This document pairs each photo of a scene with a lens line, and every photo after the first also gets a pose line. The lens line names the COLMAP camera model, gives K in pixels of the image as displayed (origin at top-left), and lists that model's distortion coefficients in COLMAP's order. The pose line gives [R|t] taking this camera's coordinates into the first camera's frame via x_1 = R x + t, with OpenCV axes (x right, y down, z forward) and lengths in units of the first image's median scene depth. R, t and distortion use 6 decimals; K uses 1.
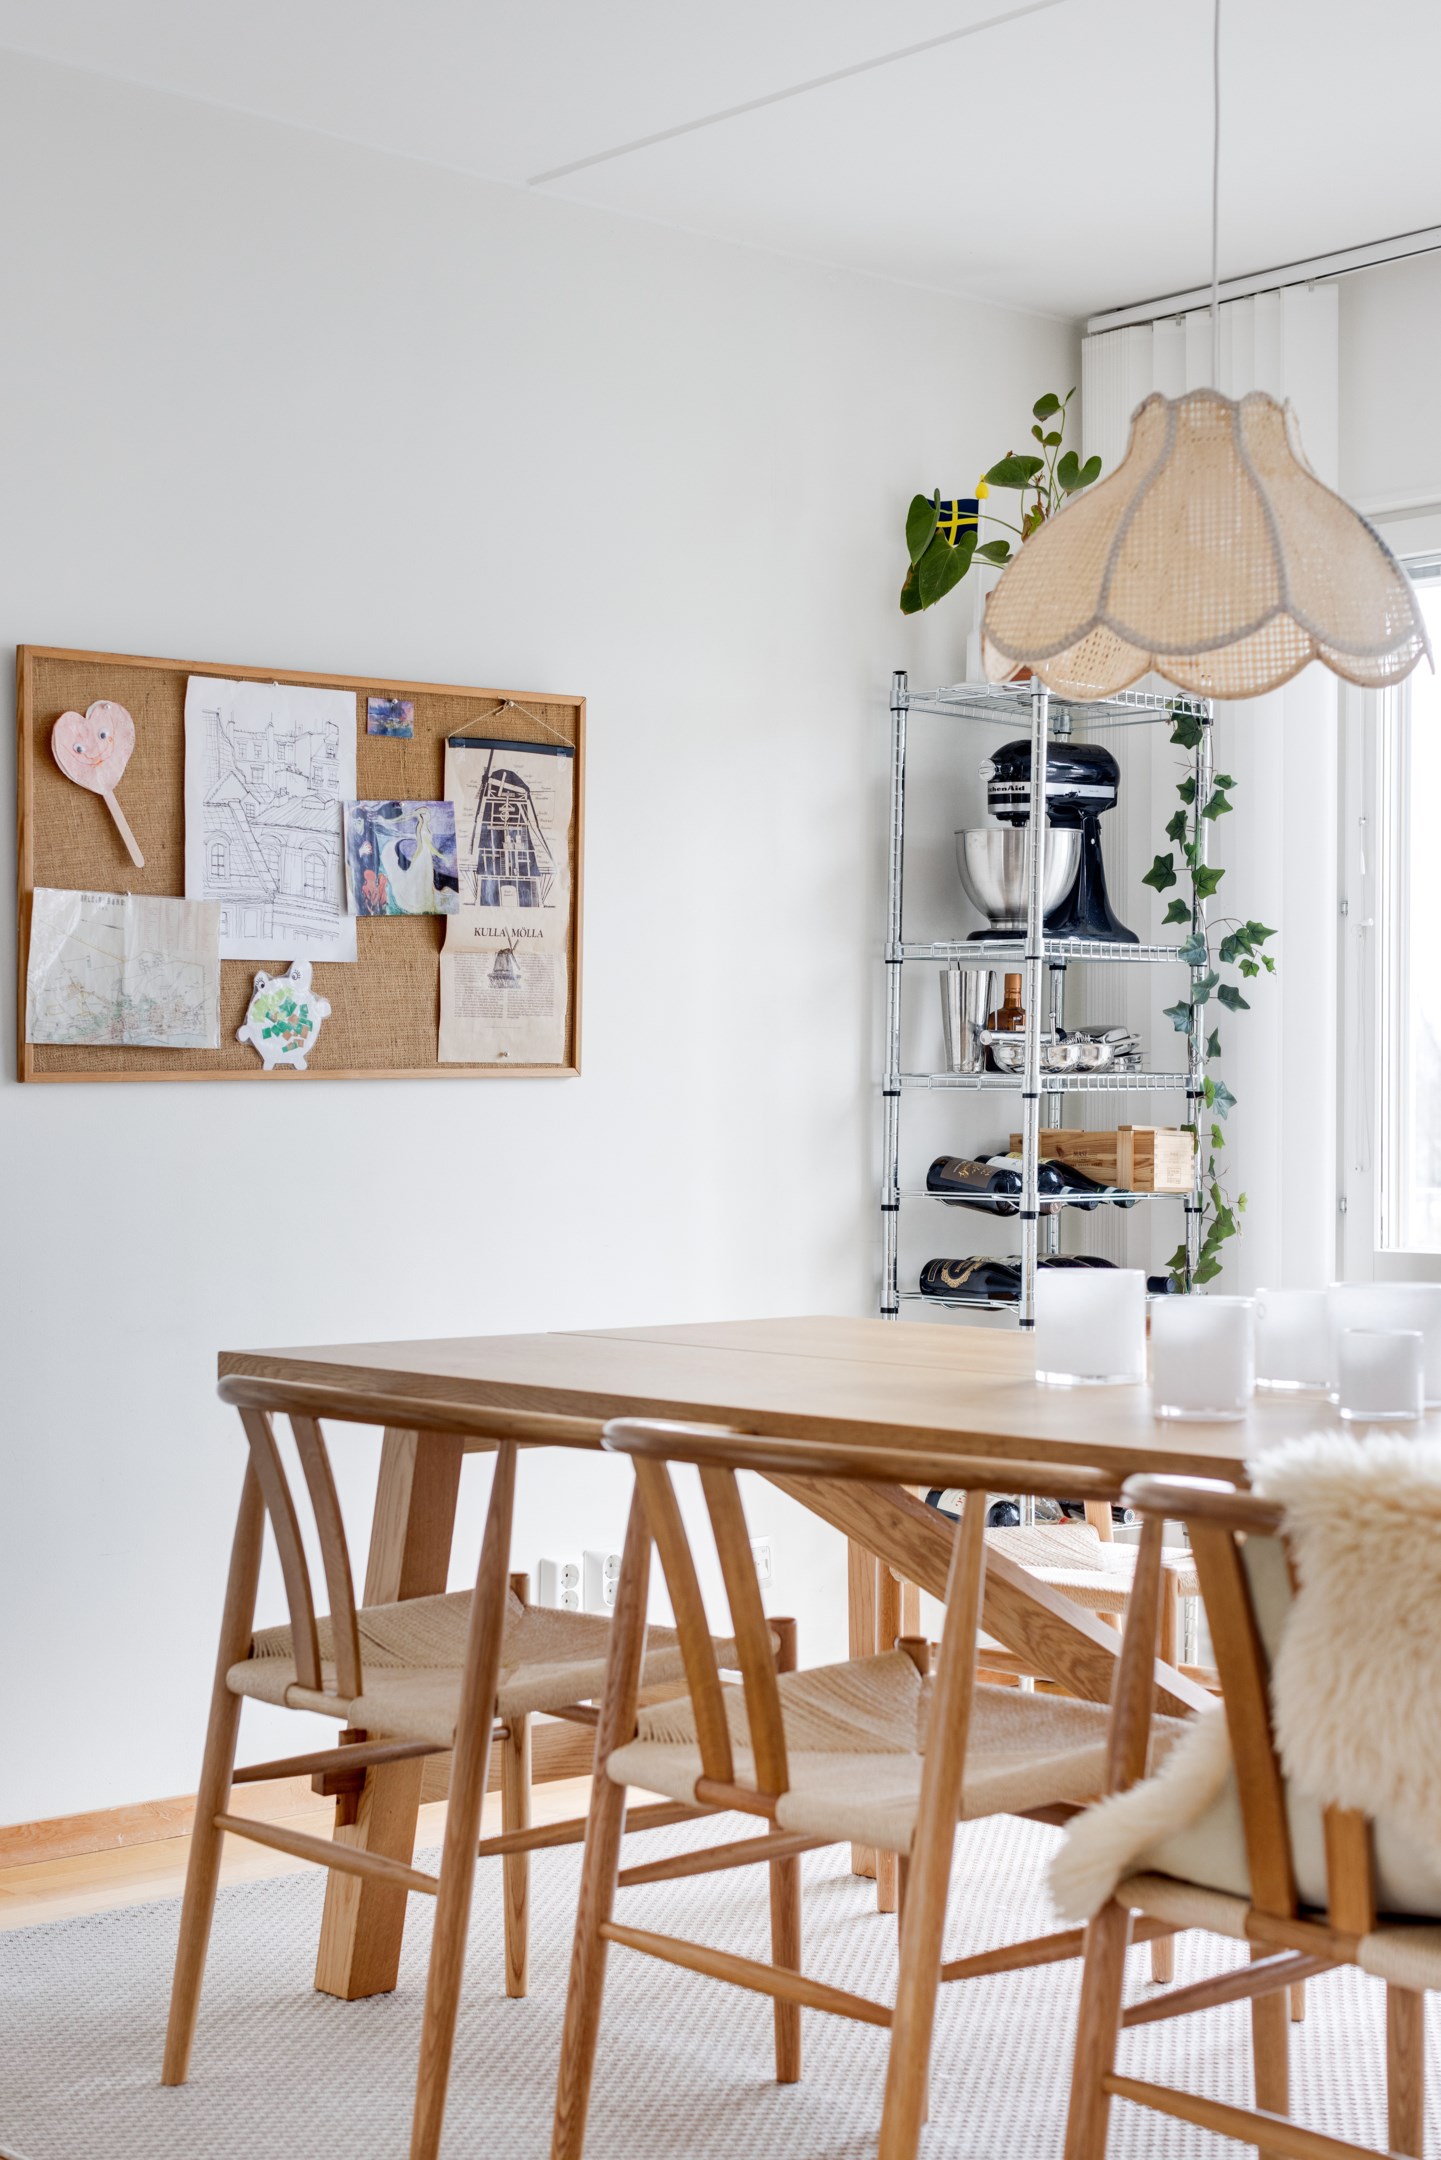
lens RADIAL K [[3126.6, 0, 556.0], [0, 3126.6, 1145.6], [0, 0, 1]] dist [0.091295, 0.000000]
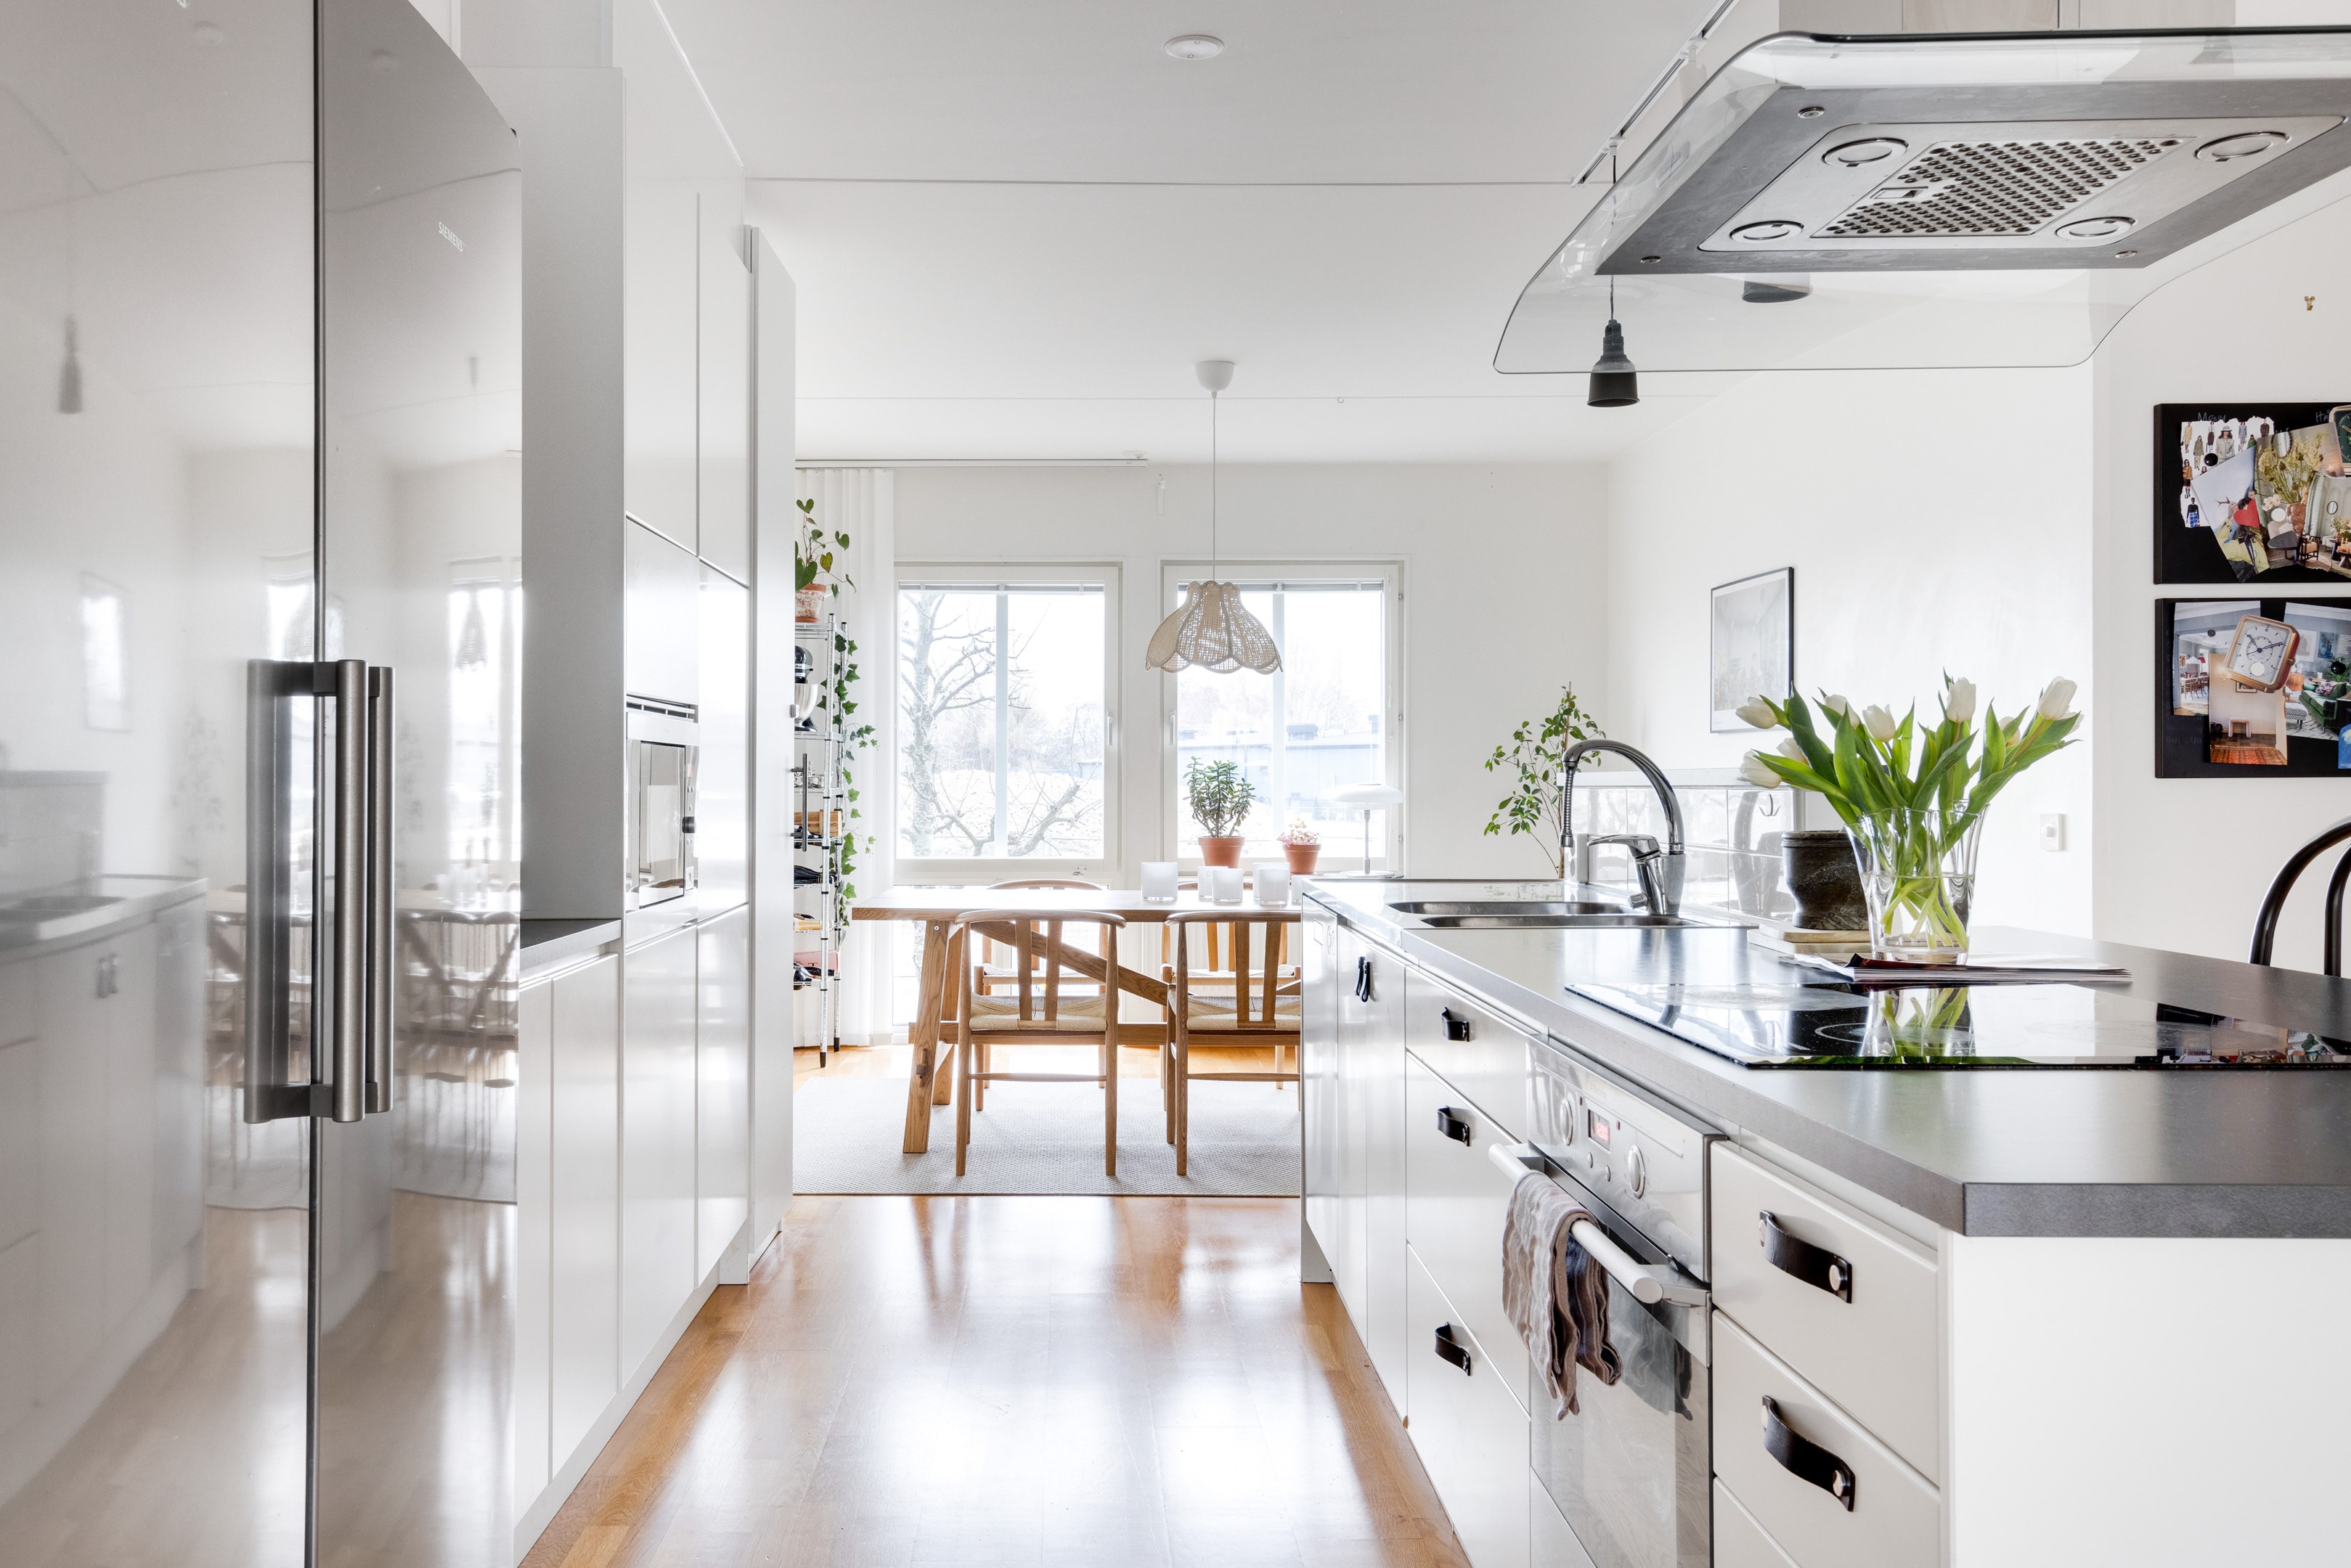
lens RADIAL K [[1847.0, 0, 1189.5], [0, 1847.0, 736.6], [0, 0, 1]] dist [-0.007933, 0.009083]
pose [[0.594672, 0.018595, 0.803753, -0.779591], [0.008868, 0.999520, -0.029686, -0.017152], [-0.803919, 0.024781, 0.594222, -0.054942]]
